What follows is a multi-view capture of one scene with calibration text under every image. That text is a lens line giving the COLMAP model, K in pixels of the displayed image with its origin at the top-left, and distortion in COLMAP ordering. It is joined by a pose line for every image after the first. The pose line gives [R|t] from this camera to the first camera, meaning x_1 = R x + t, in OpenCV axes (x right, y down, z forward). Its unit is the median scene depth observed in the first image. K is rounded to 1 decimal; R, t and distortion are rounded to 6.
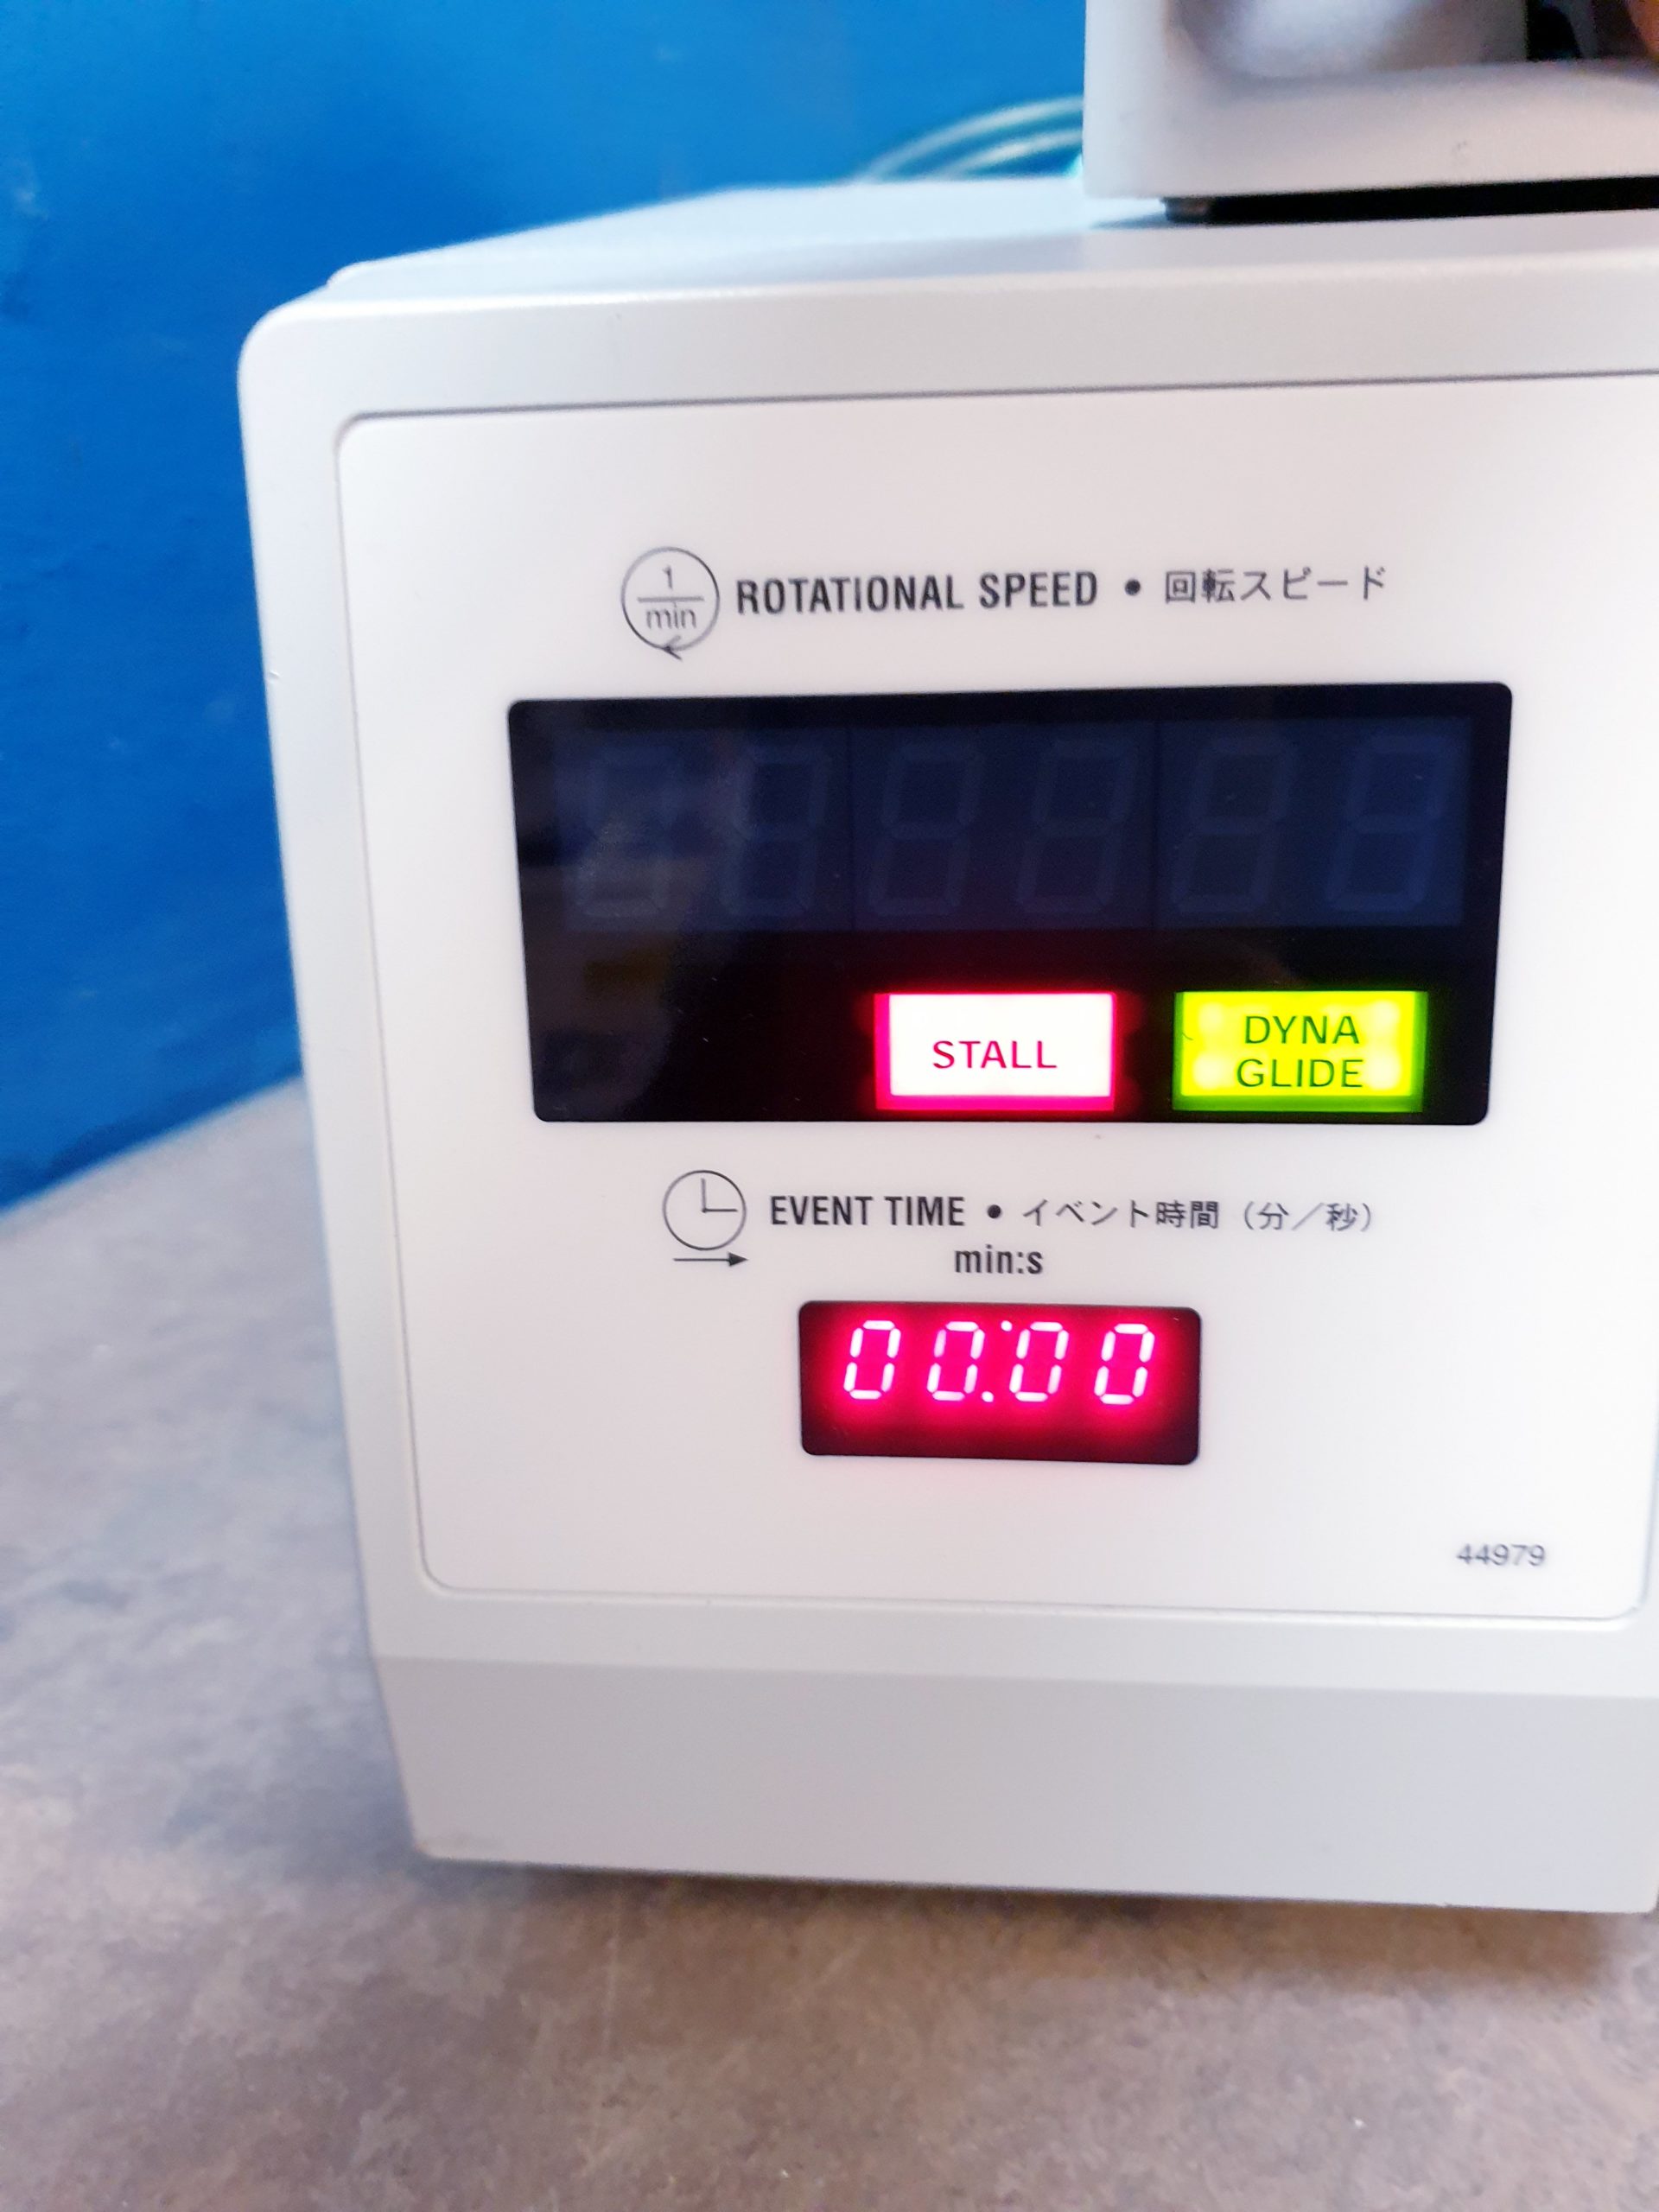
lens RADIAL K [[1690.8, 0, 873.6], [0, 1690.8, 1142.6], [0, 0, 1]] dist [0.069483, -0.102267]
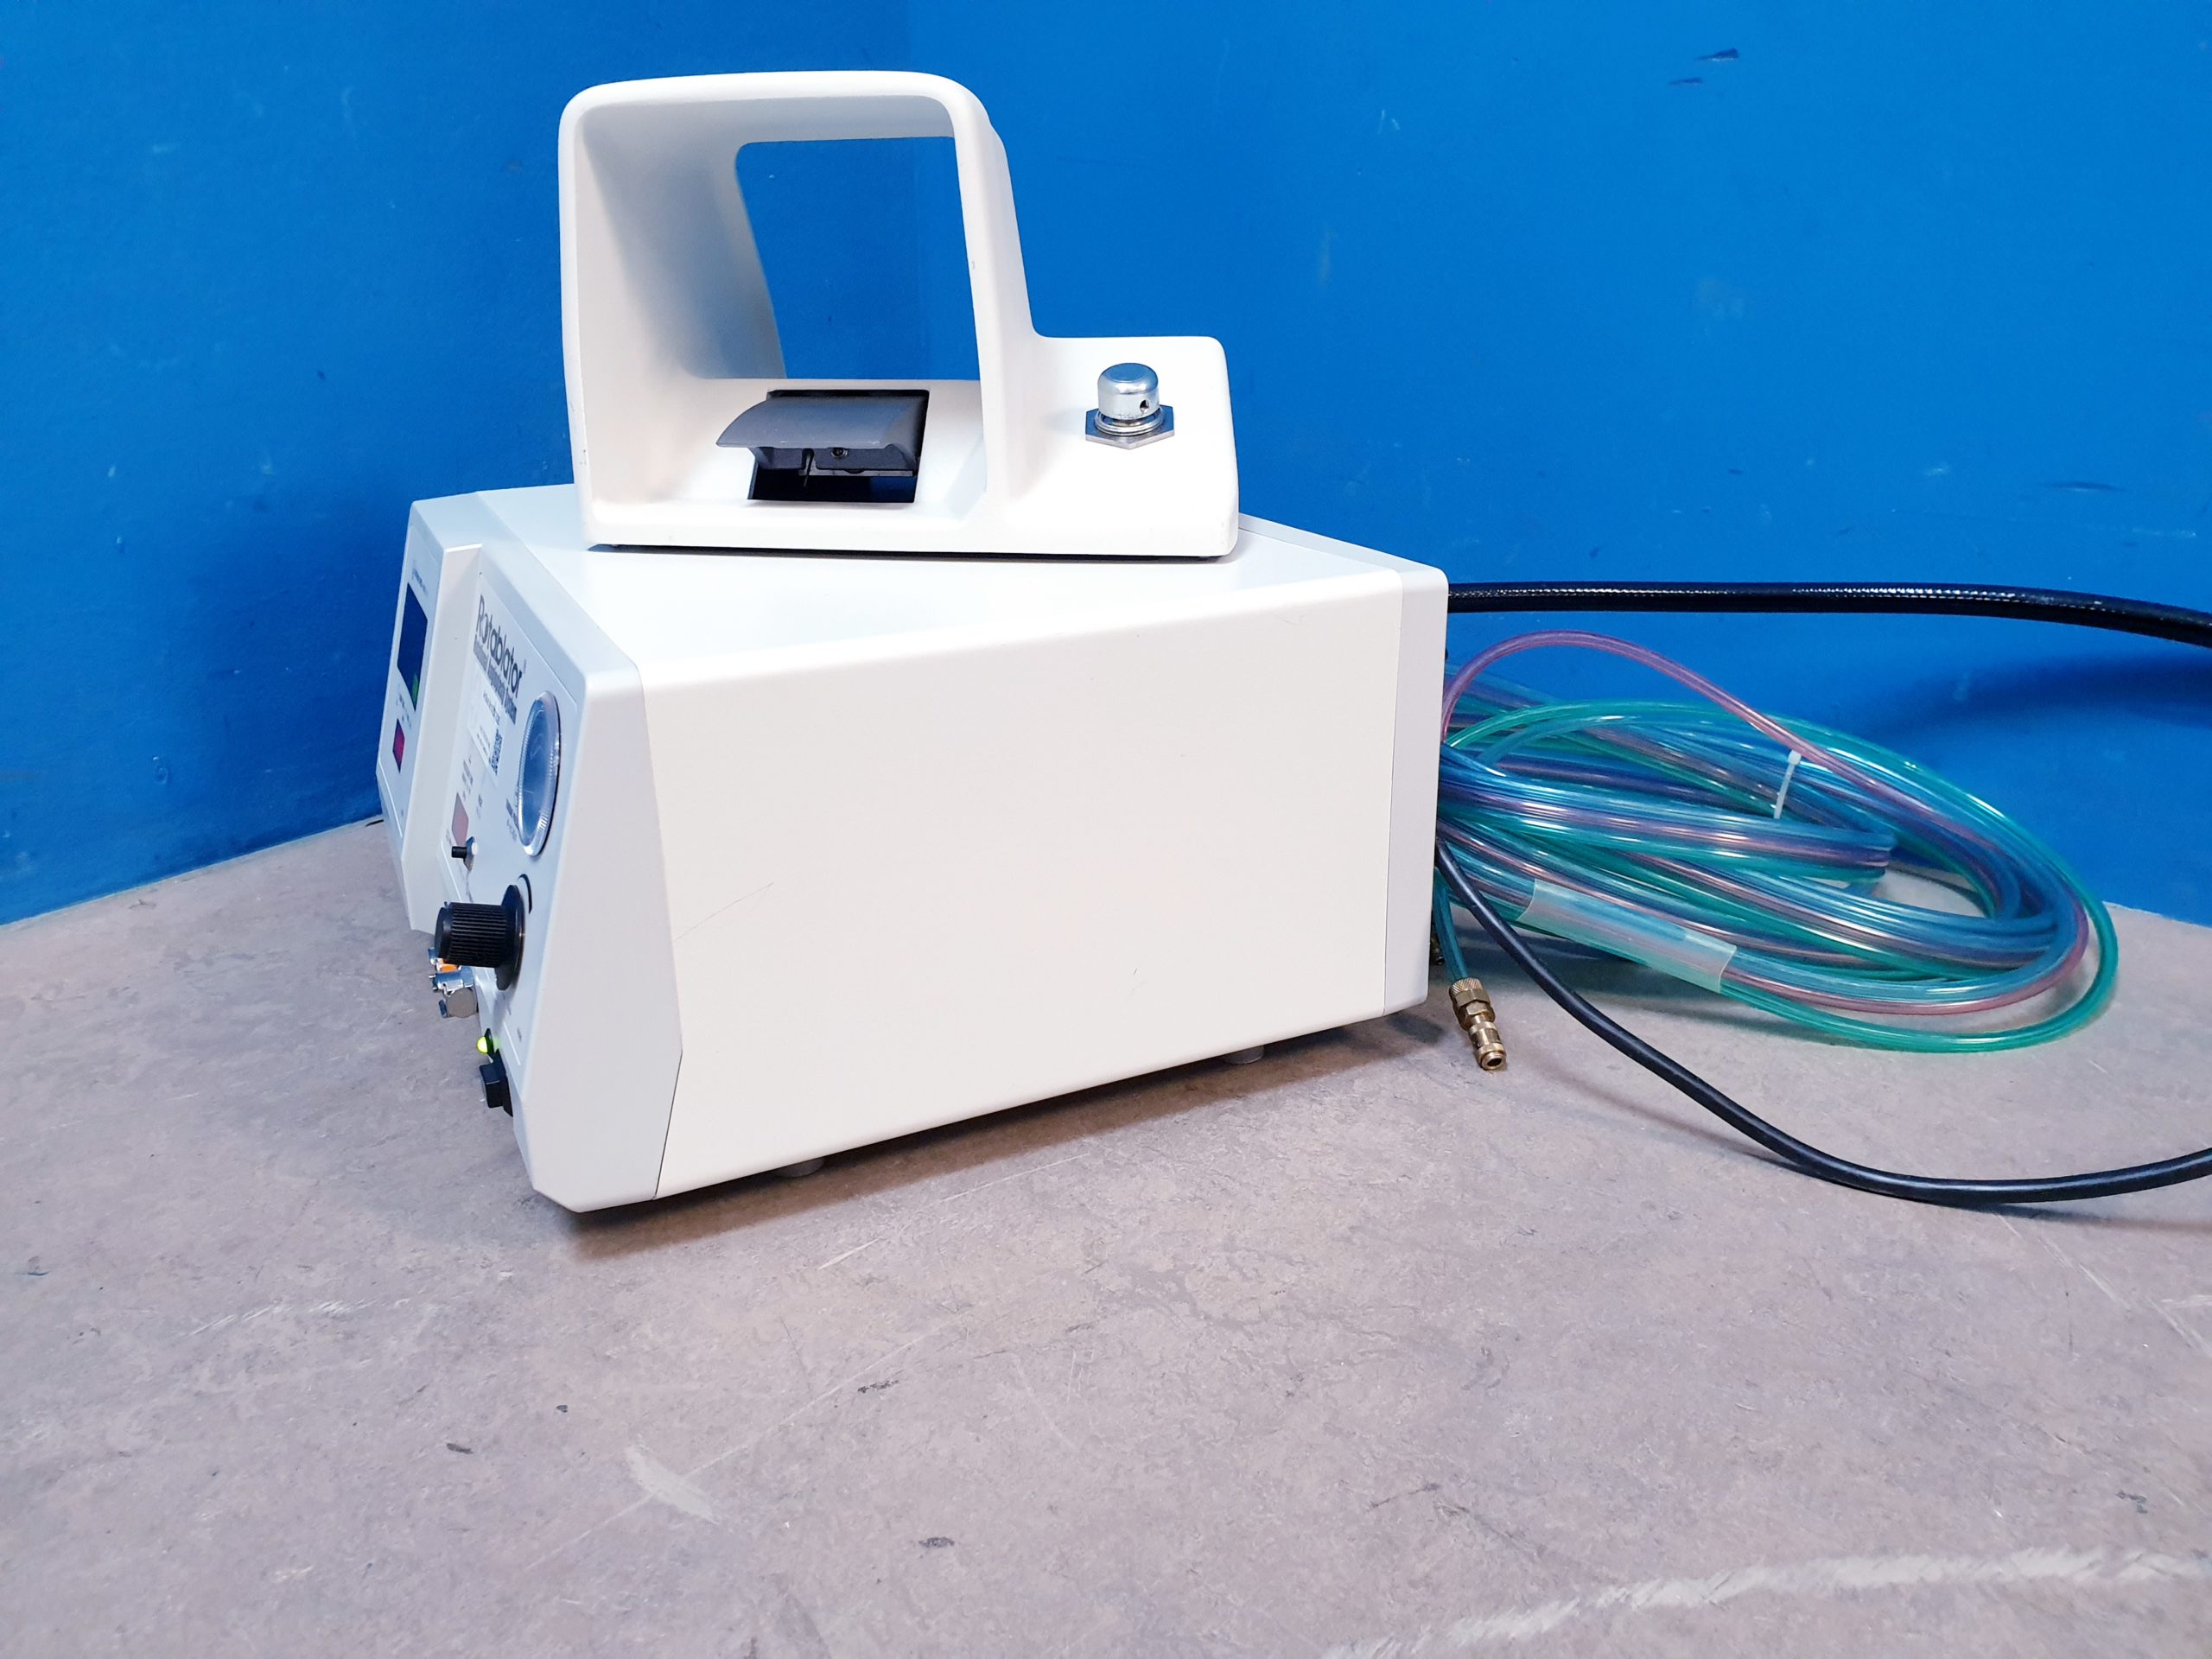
lens RADIAL K [[1610.1, 0, 1106.0], [0, 1610.1, 829.5], [0, 0, 1]] dist [-0.000202, -0.002512]
pose [[0.999779, 0.014362, 0.015320, 1.549429], [-0.011827, 0.987945, -0.154351, 0.754567], [-0.017352, 0.154135, 0.987897, -2.814821]]
